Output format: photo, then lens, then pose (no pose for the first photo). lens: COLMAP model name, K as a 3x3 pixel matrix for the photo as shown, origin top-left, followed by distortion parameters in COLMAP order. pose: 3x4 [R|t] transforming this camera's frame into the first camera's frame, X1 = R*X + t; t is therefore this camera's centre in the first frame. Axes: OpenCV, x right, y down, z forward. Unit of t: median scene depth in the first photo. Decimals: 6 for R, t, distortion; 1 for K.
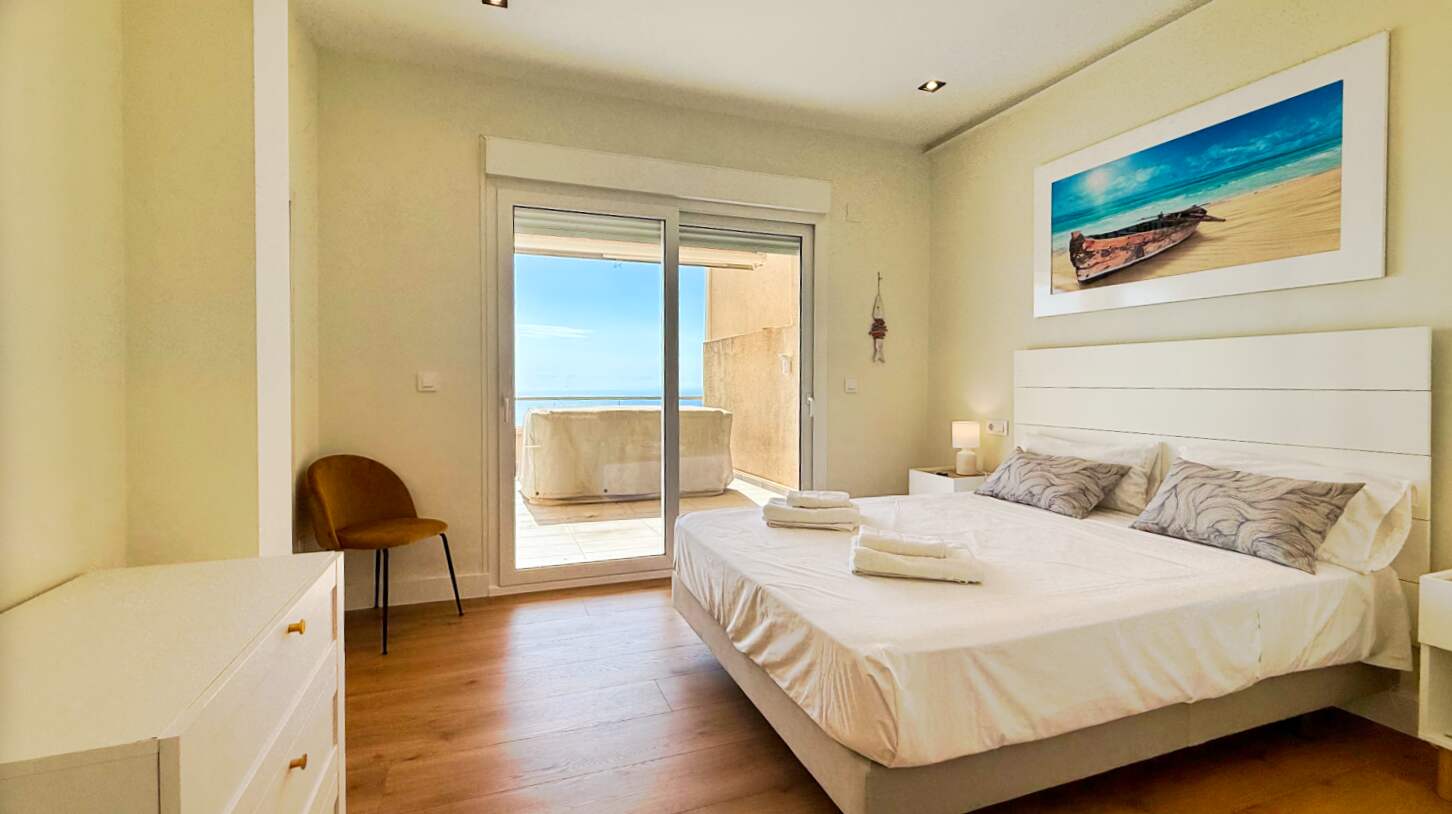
lens RADIAL K [[628.0, 0, 721.1], [0, 628.0, 397.9], [0, 0, 1]] dist [0.005151, -0.002335]
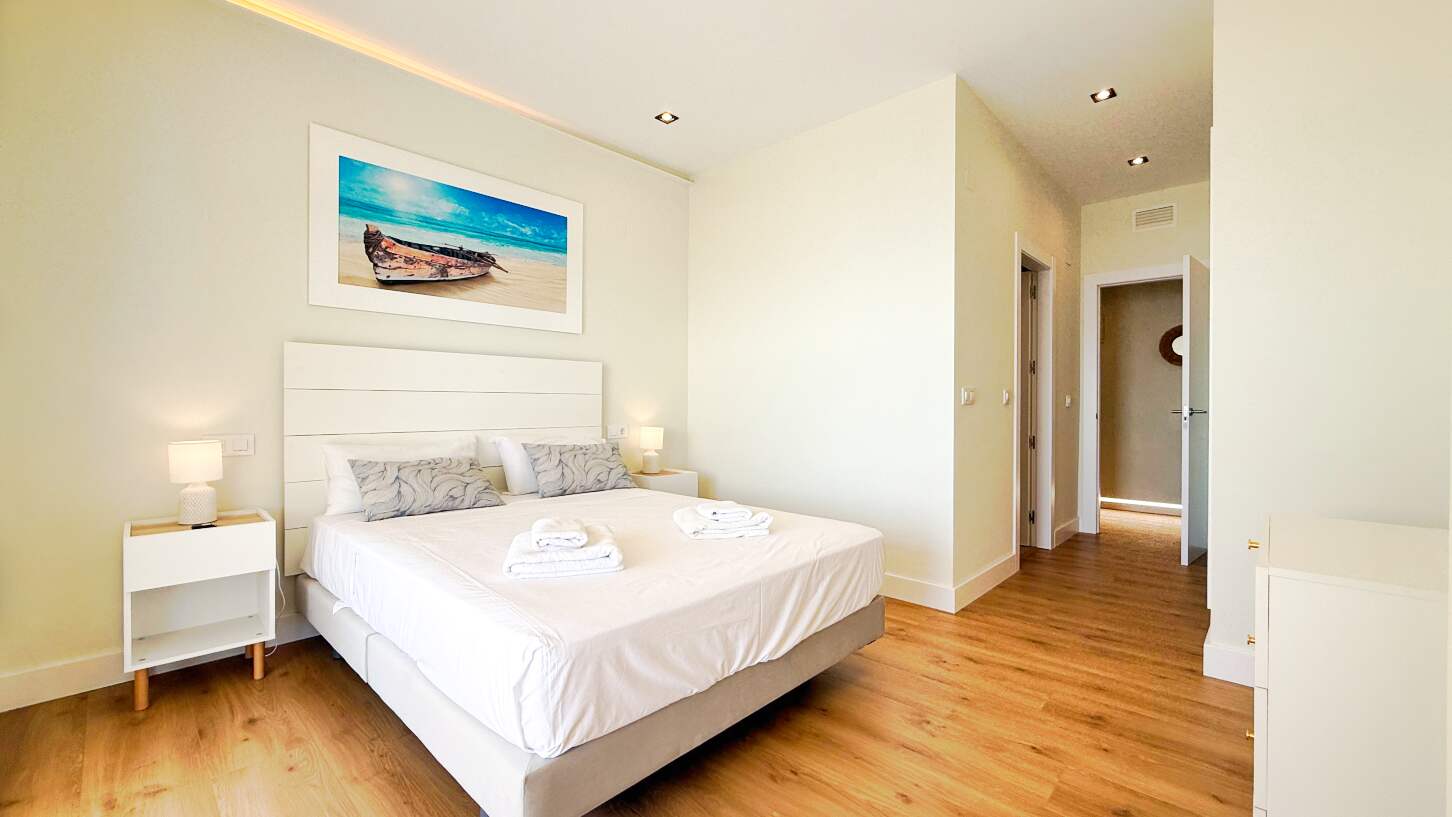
lens RADIAL K [[574.7, 0, 727.7], [0, 574.7, 404.7], [0, 0, 1]] dist [0.010901, -0.001101]
pose [[-0.446383, -0.002867, 0.894838, -0.446913], [0.019163, 0.999735, 0.012762, 0.004032], [-0.894637, 0.022844, -0.446209, 0.908966]]
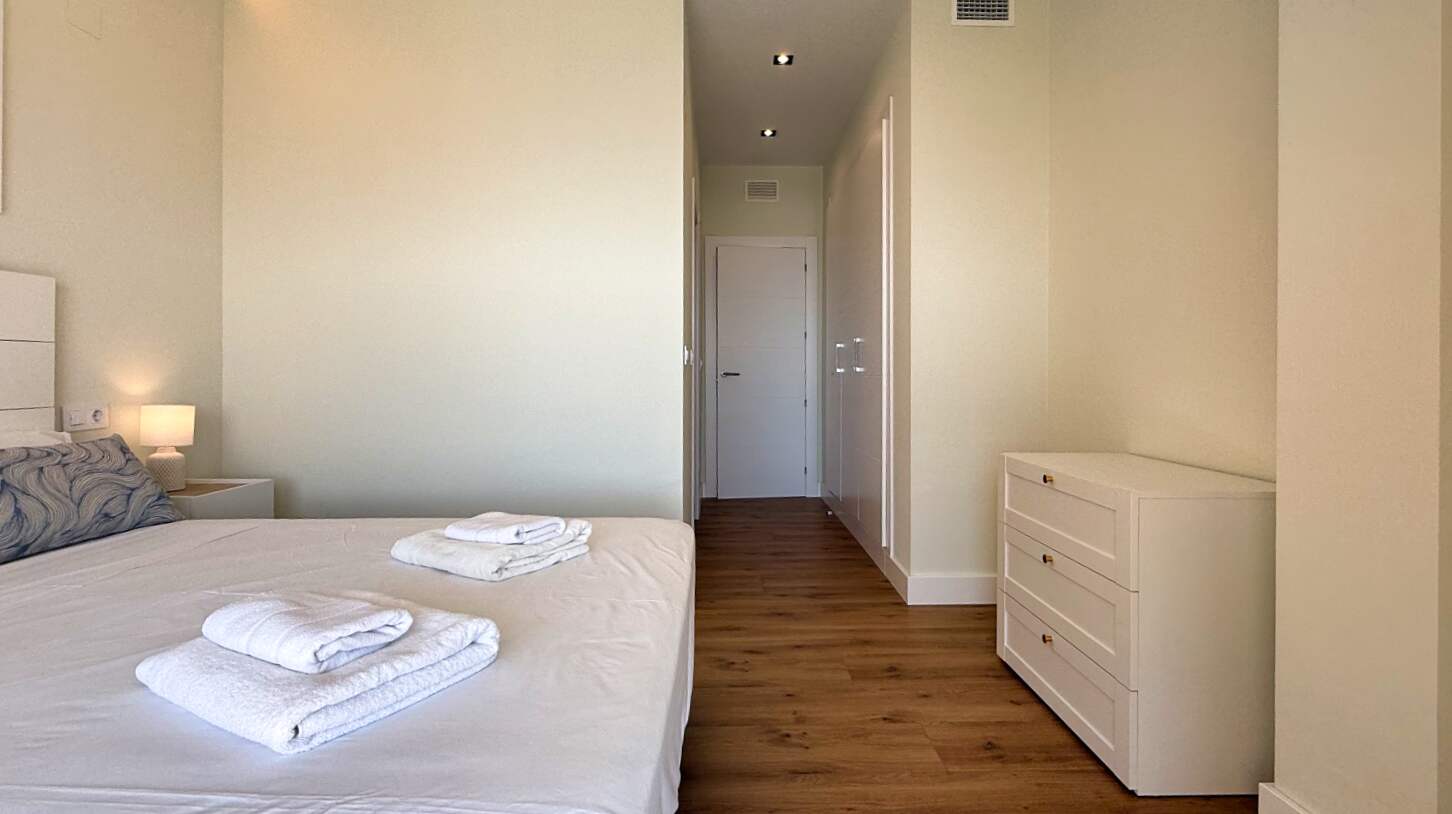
lens RADIAL K [[683.5, 0, 732.6], [0, 683.5, 376.3], [0, 0, 1]] dist [0.004652, 0.001071]
pose [[-0.943189, -0.005249, 0.332216, -0.160669], [0.005130, 0.999526, 0.030357, 0.009686], [-0.332218, 0.030337, -0.942715, 1.037941]]
